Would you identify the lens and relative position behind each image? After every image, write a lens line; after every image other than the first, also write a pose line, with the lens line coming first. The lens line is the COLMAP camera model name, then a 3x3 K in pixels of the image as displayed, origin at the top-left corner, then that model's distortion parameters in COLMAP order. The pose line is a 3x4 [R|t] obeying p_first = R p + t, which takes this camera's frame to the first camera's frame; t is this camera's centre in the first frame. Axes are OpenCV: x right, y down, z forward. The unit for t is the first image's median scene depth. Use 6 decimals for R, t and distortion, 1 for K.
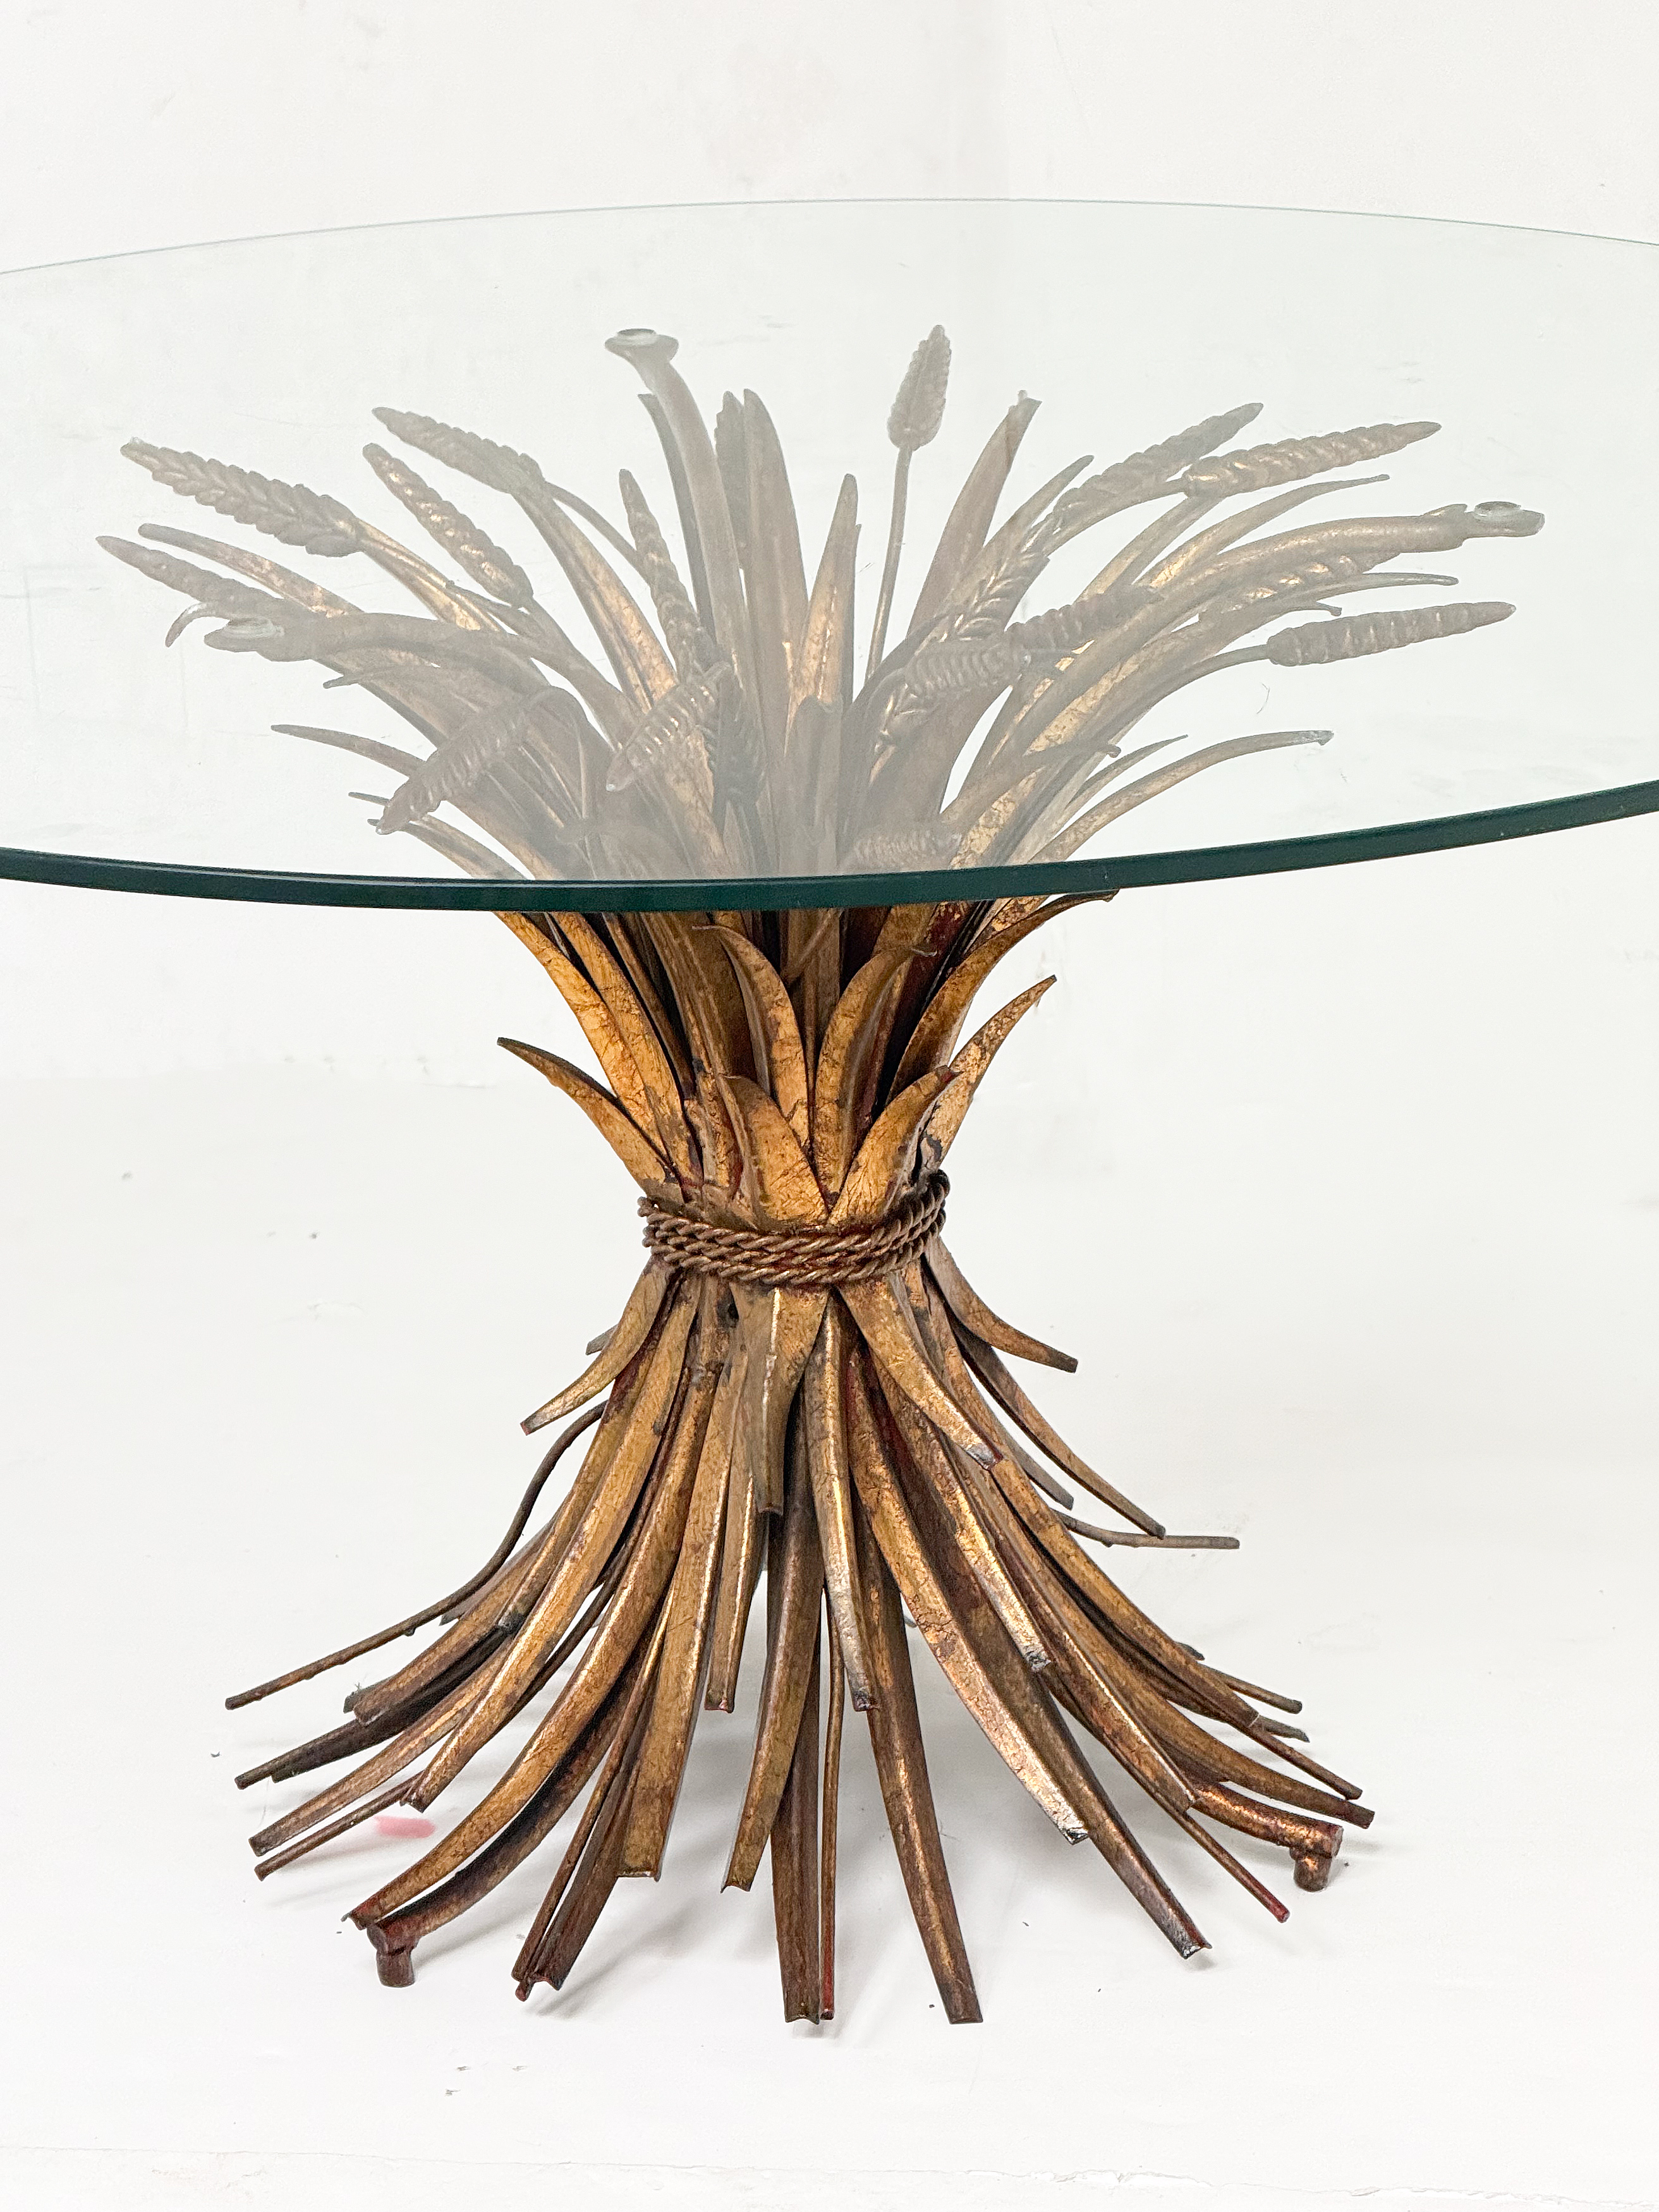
lens RADIAL K [[8170.0, 0, 864.3], [0, 8170.0, 1109.3], [0, 0, 1]] dist [0.185383, 1.581644]
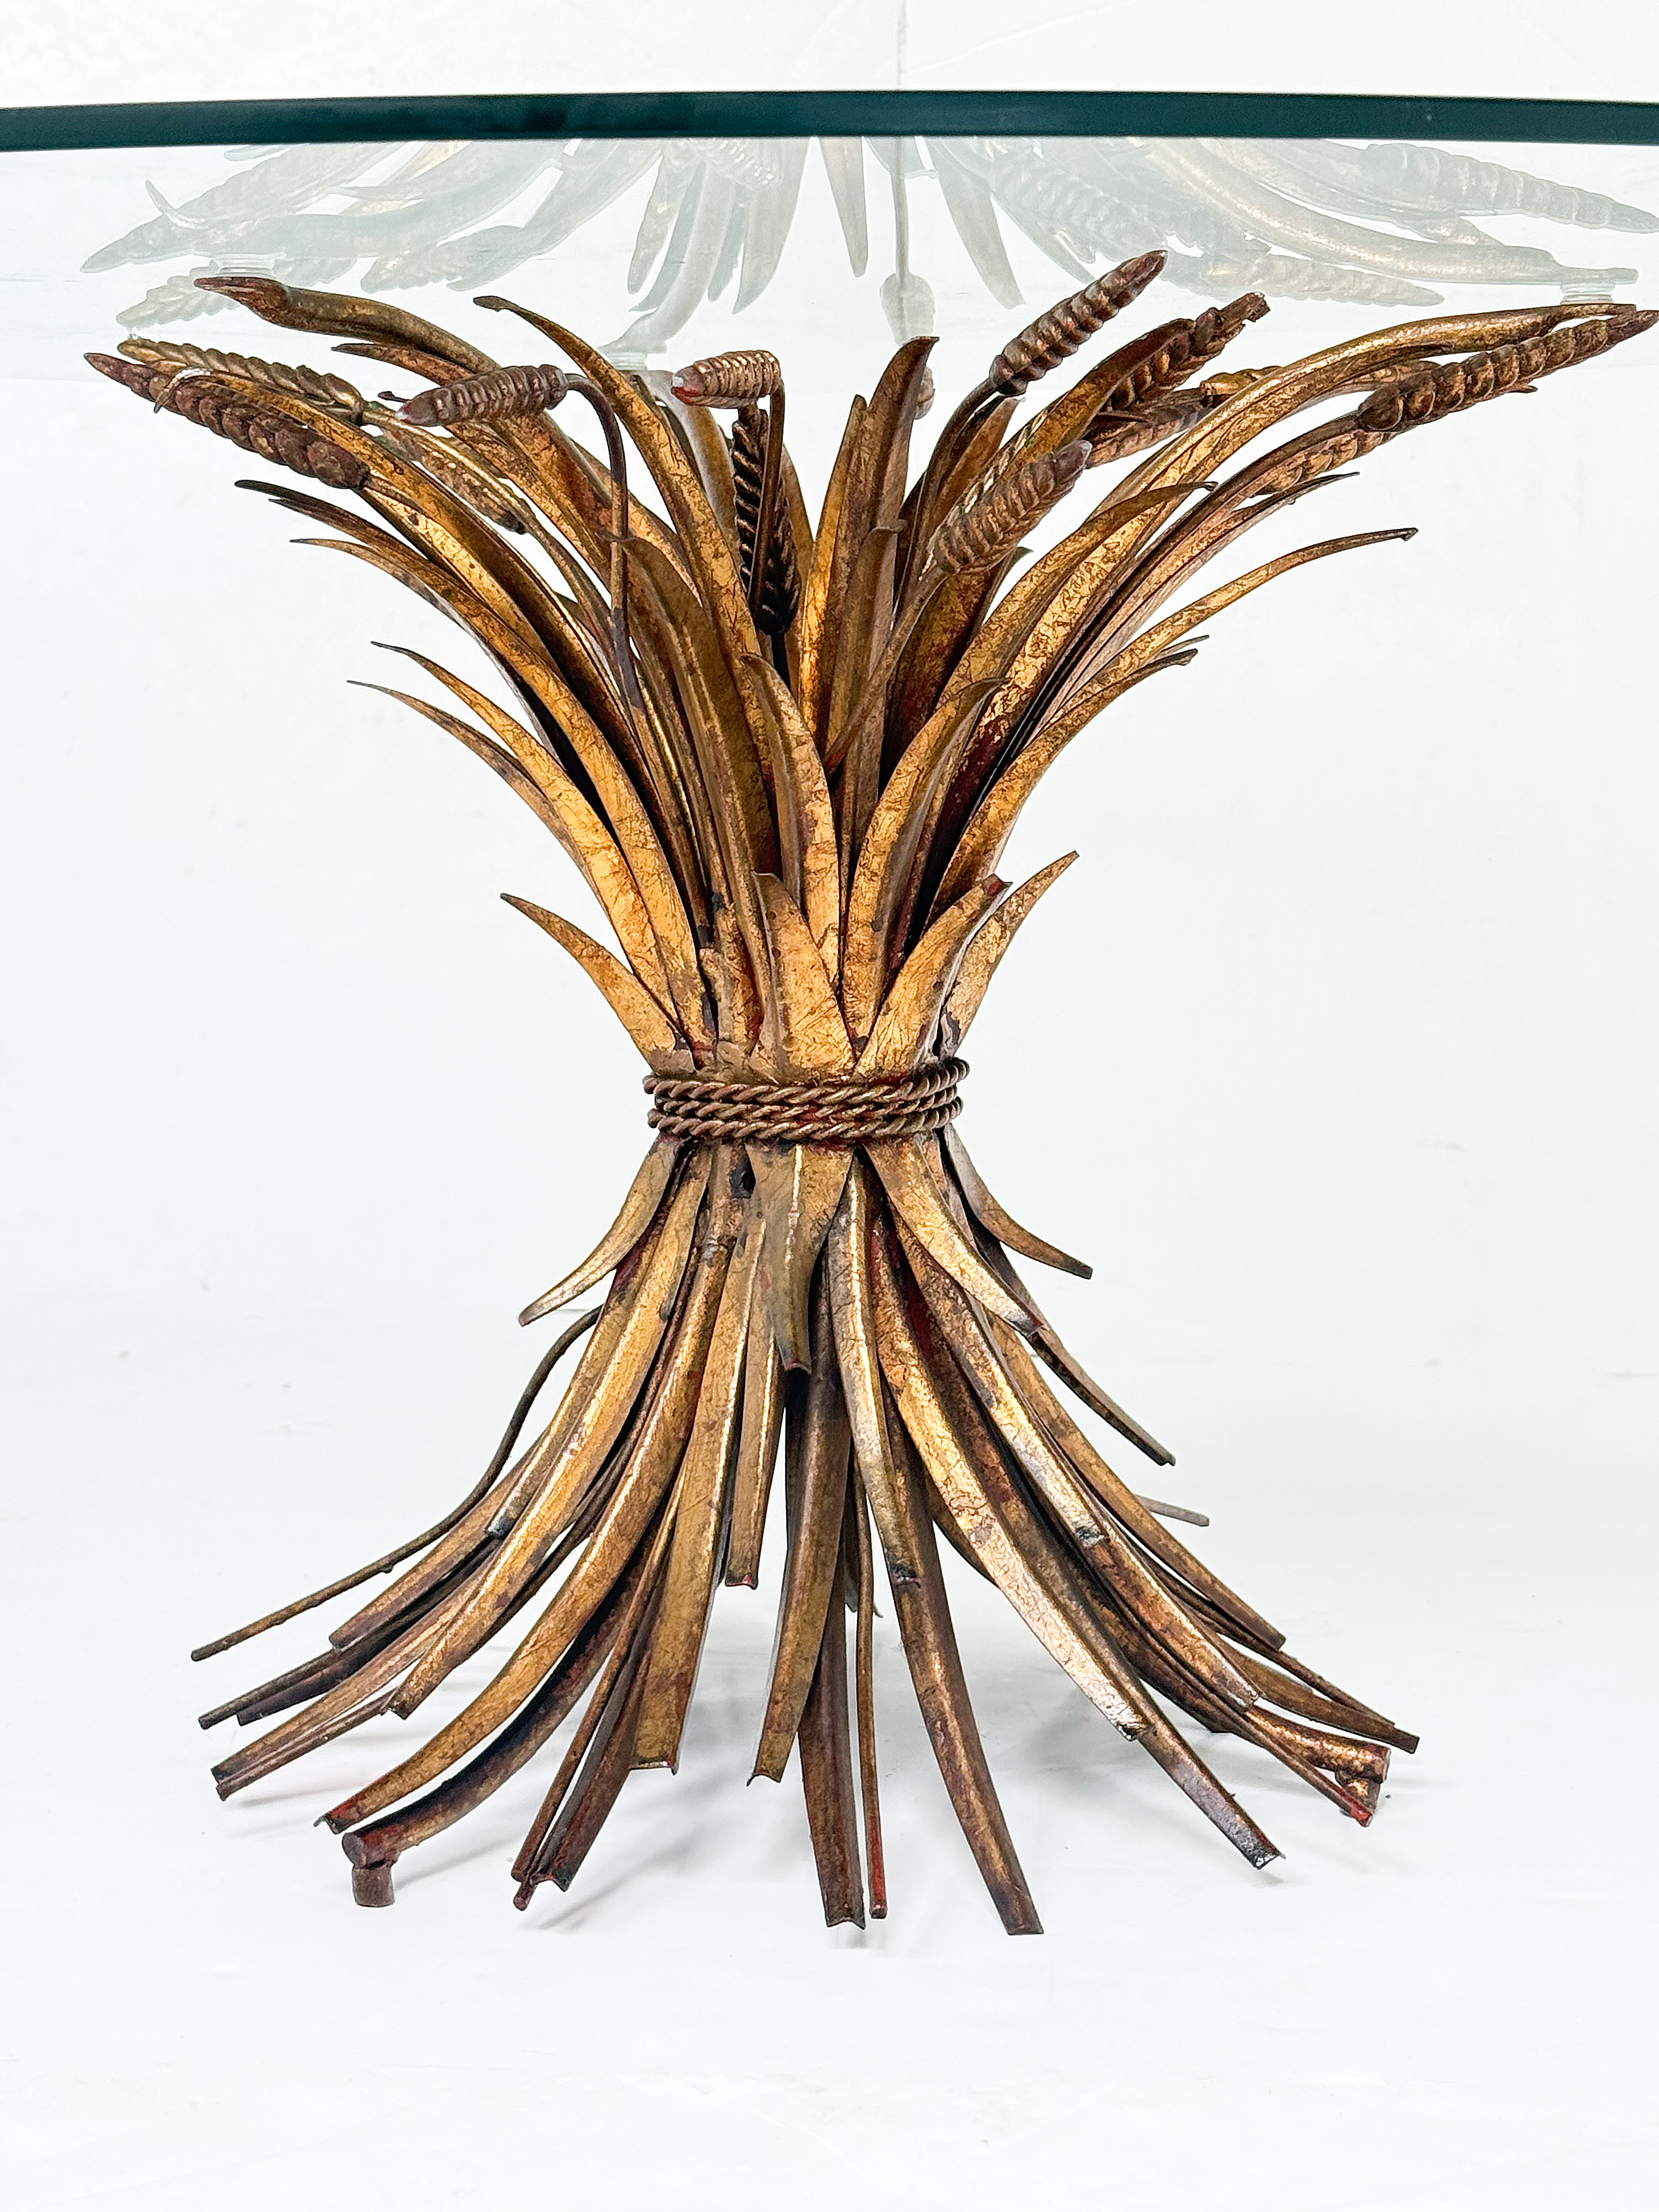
lens RADIAL K [[4022.3, 0, 837.2], [0, 4022.3, 1075.6], [0, 0, 1]] dist [0.101856, 0.191455]
pose [[0.997416, 0.012054, 0.070827, -0.039014], [0.001770, 0.981401, -0.191959, 0.102549], [-0.071824, 0.191588, 0.978844, 0.548202]]
